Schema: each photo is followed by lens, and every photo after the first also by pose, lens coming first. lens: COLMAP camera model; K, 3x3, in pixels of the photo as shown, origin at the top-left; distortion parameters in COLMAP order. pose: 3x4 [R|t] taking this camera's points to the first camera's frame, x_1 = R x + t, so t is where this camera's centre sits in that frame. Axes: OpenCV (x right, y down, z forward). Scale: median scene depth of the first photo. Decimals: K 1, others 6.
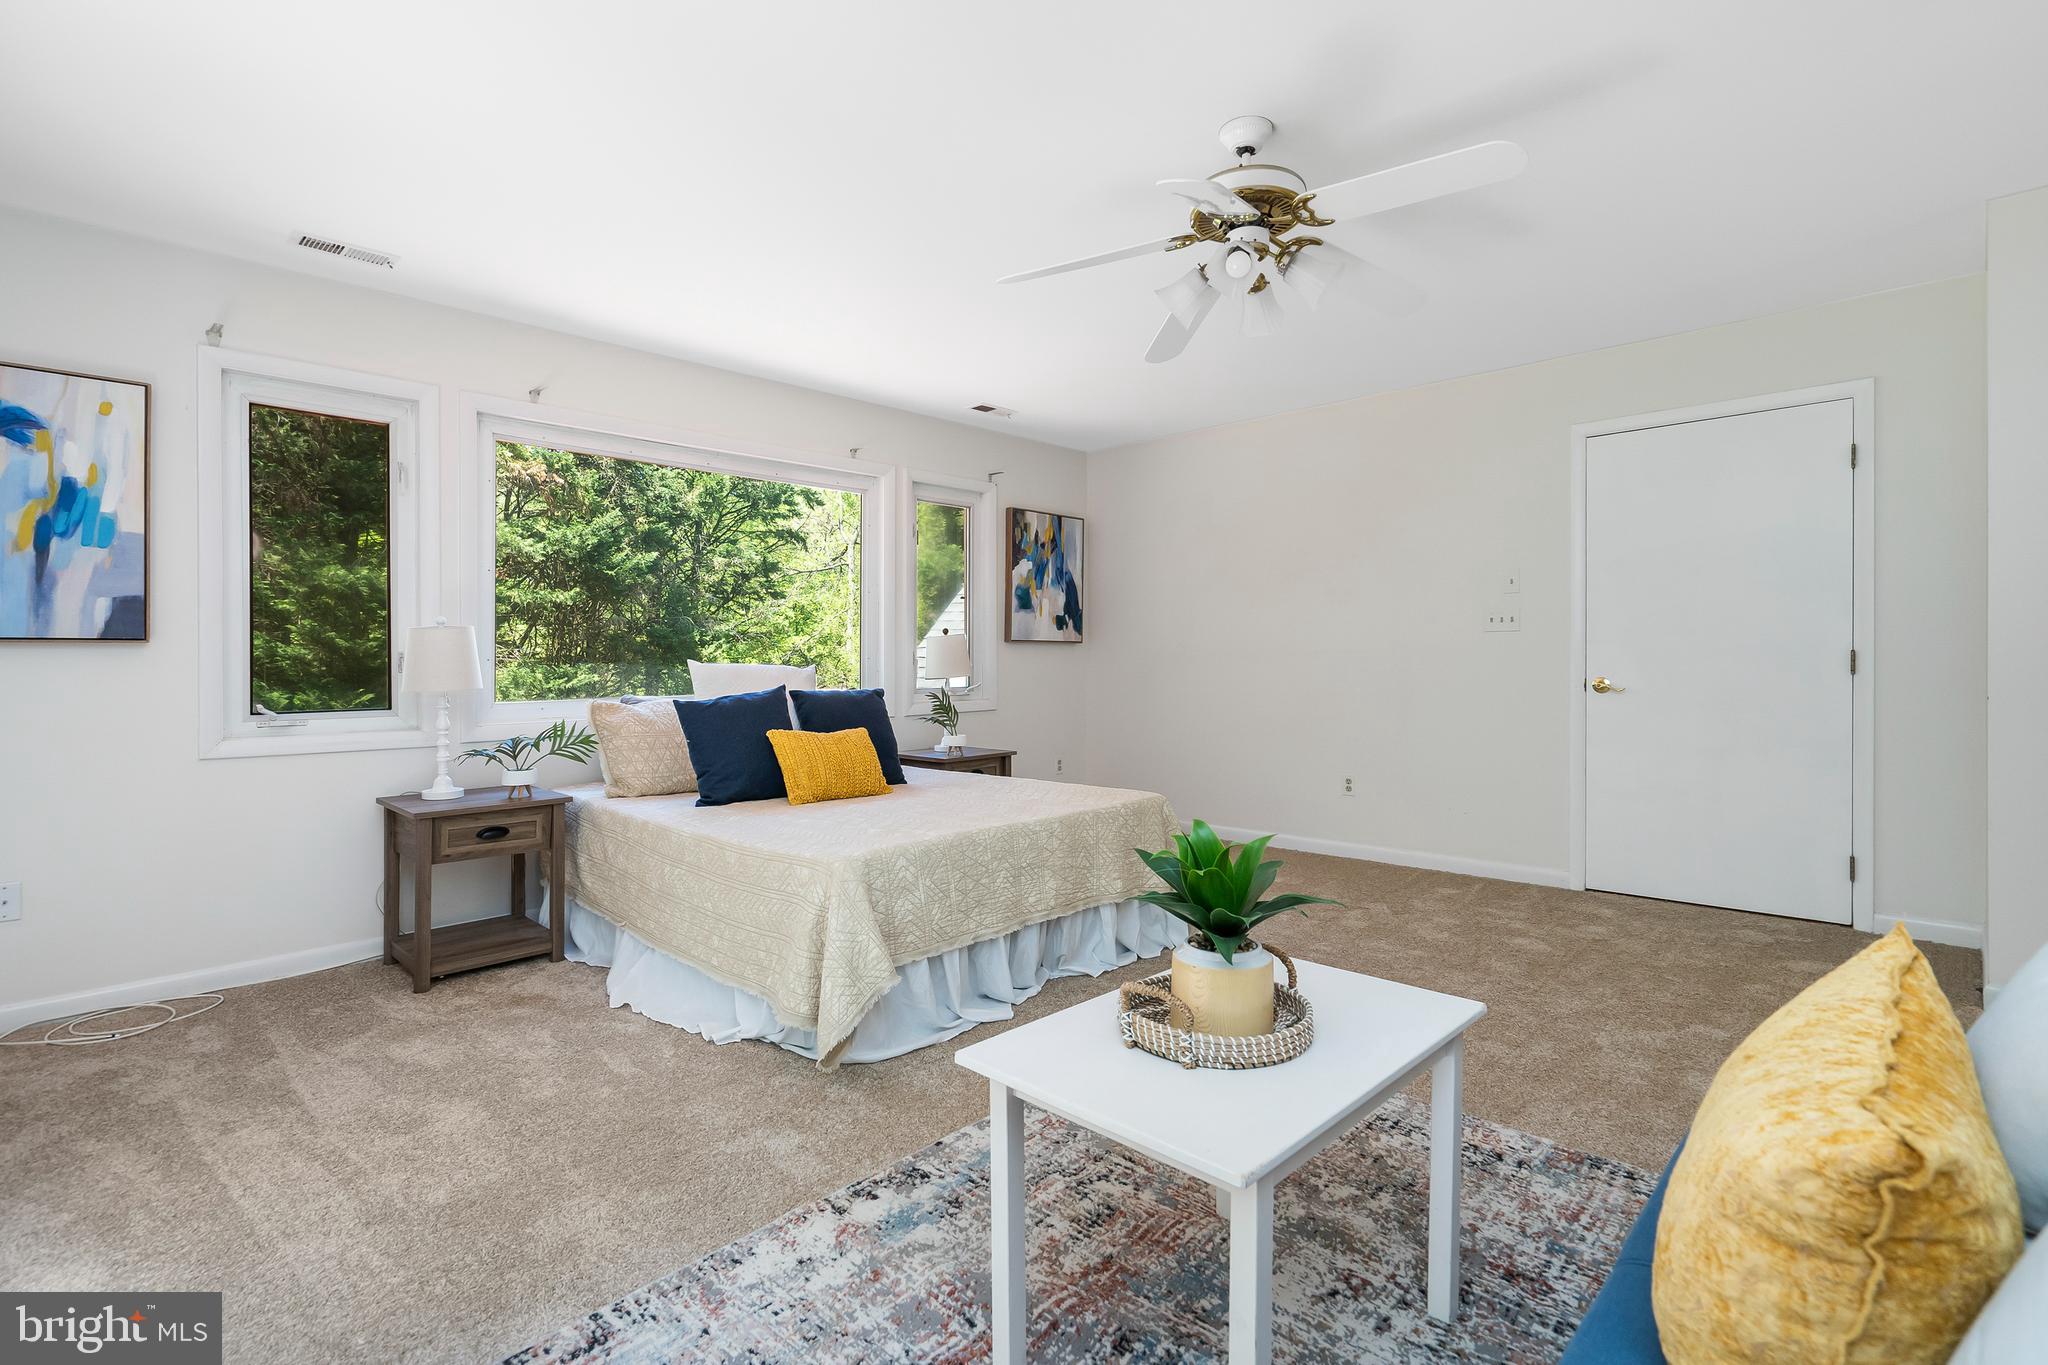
lens RADIAL K [[954.7, 0, 1034.2], [0, 954.7, 666.2], [0, 0, 1]] dist [-0.002310, -0.000005]
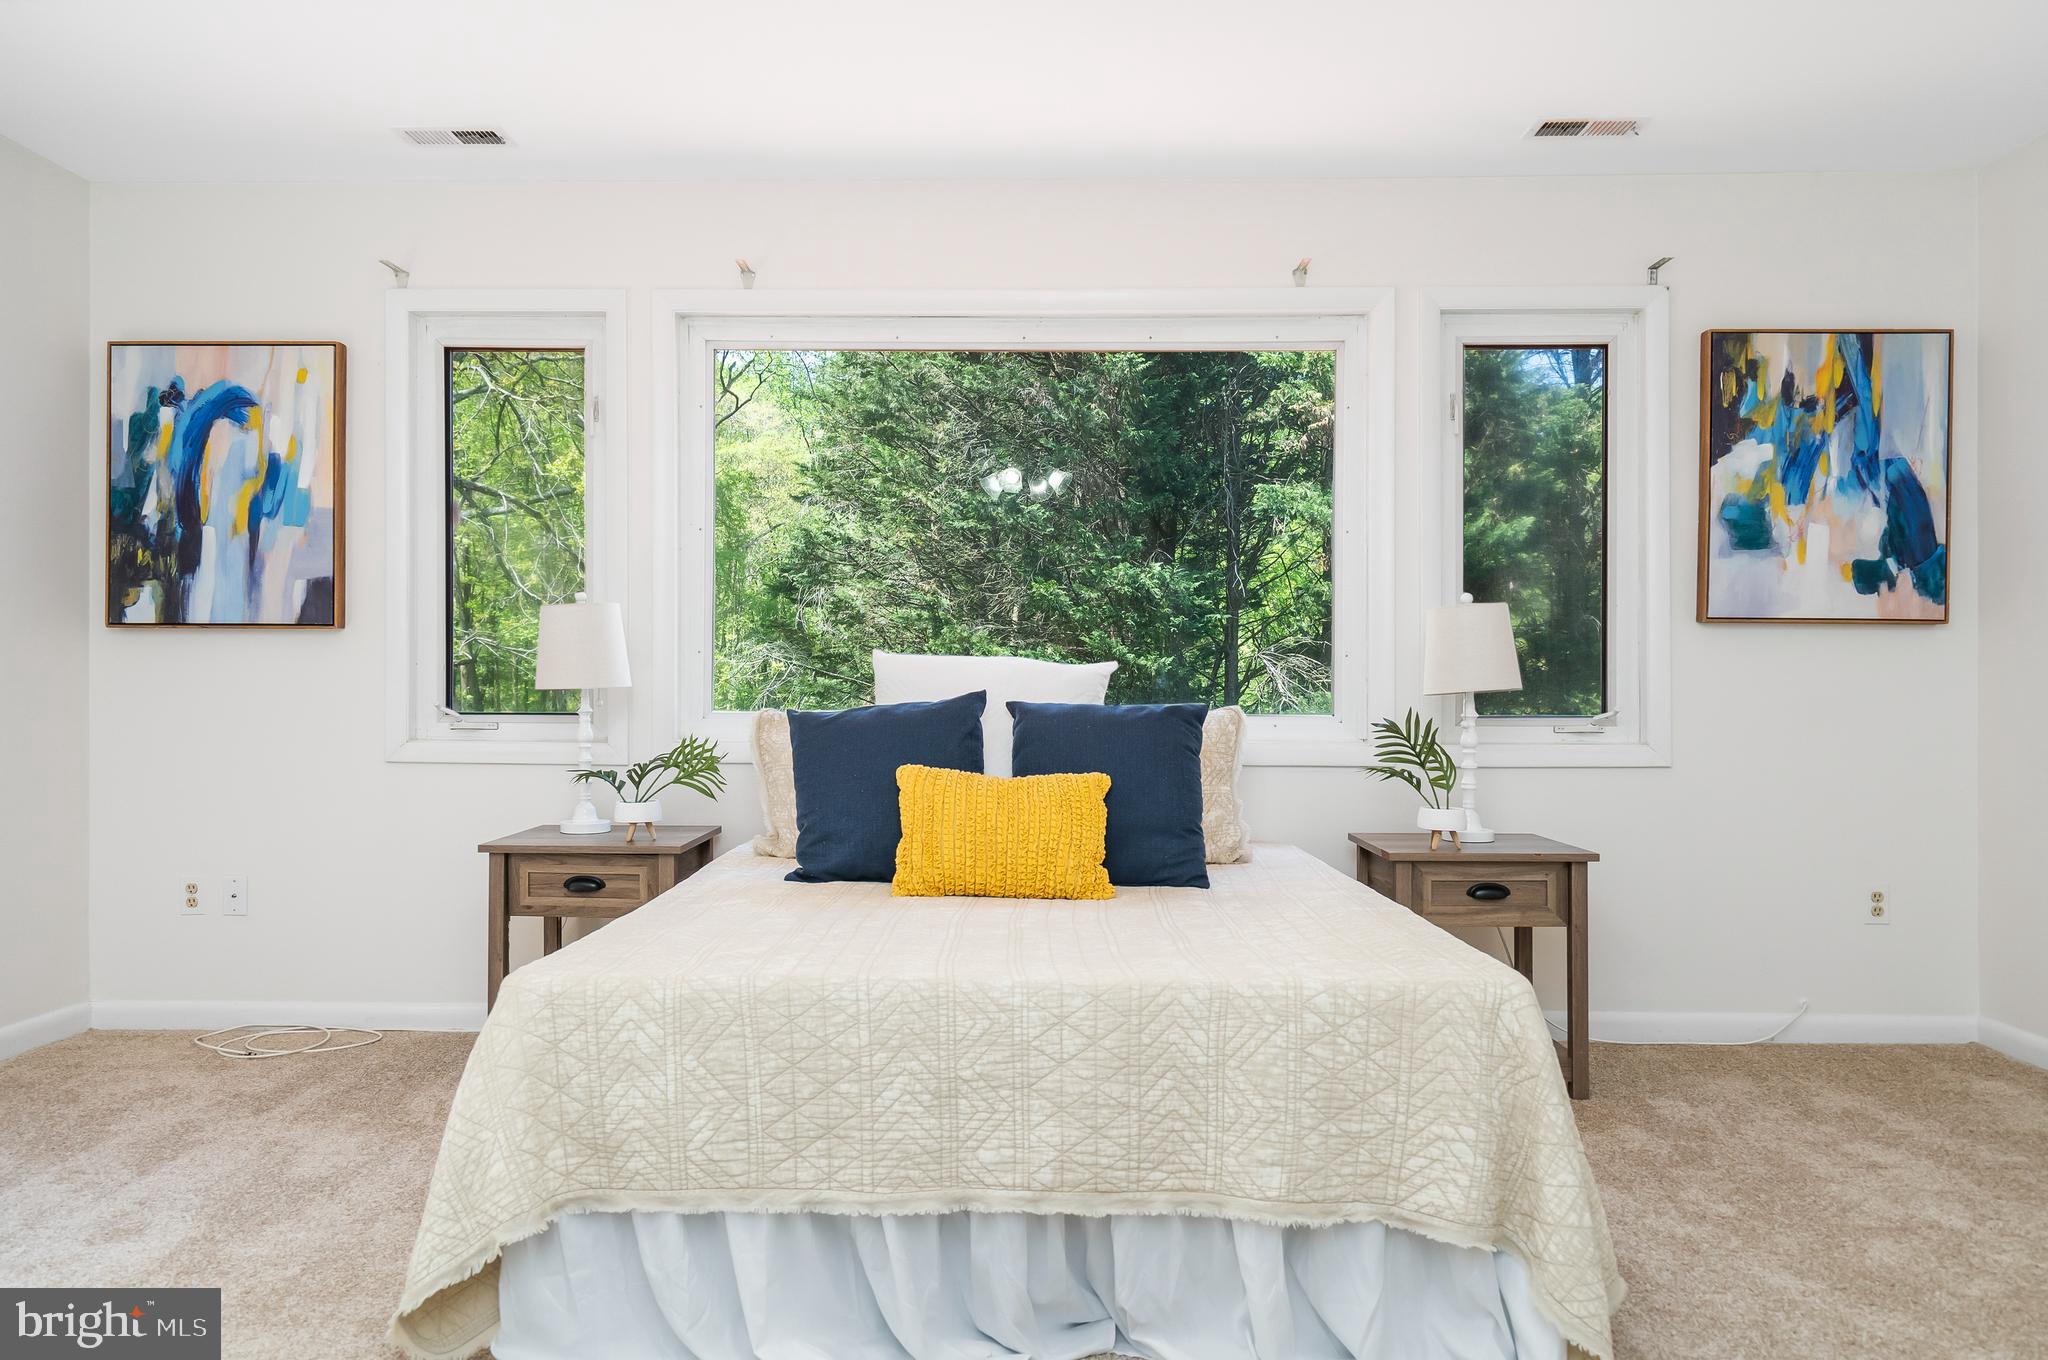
lens RADIAL K [[1435.1, 0, 1008.2], [0, 1435.1, 685.7], [0, 0, 1]] dist [-0.000979, 0.003772]
pose [[0.676822, 0.006754, -0.736116, 0.434683], [-0.014407, 0.999888, -0.004073, 0.022346], [0.736006, 0.013362, 0.676843, 0.475139]]
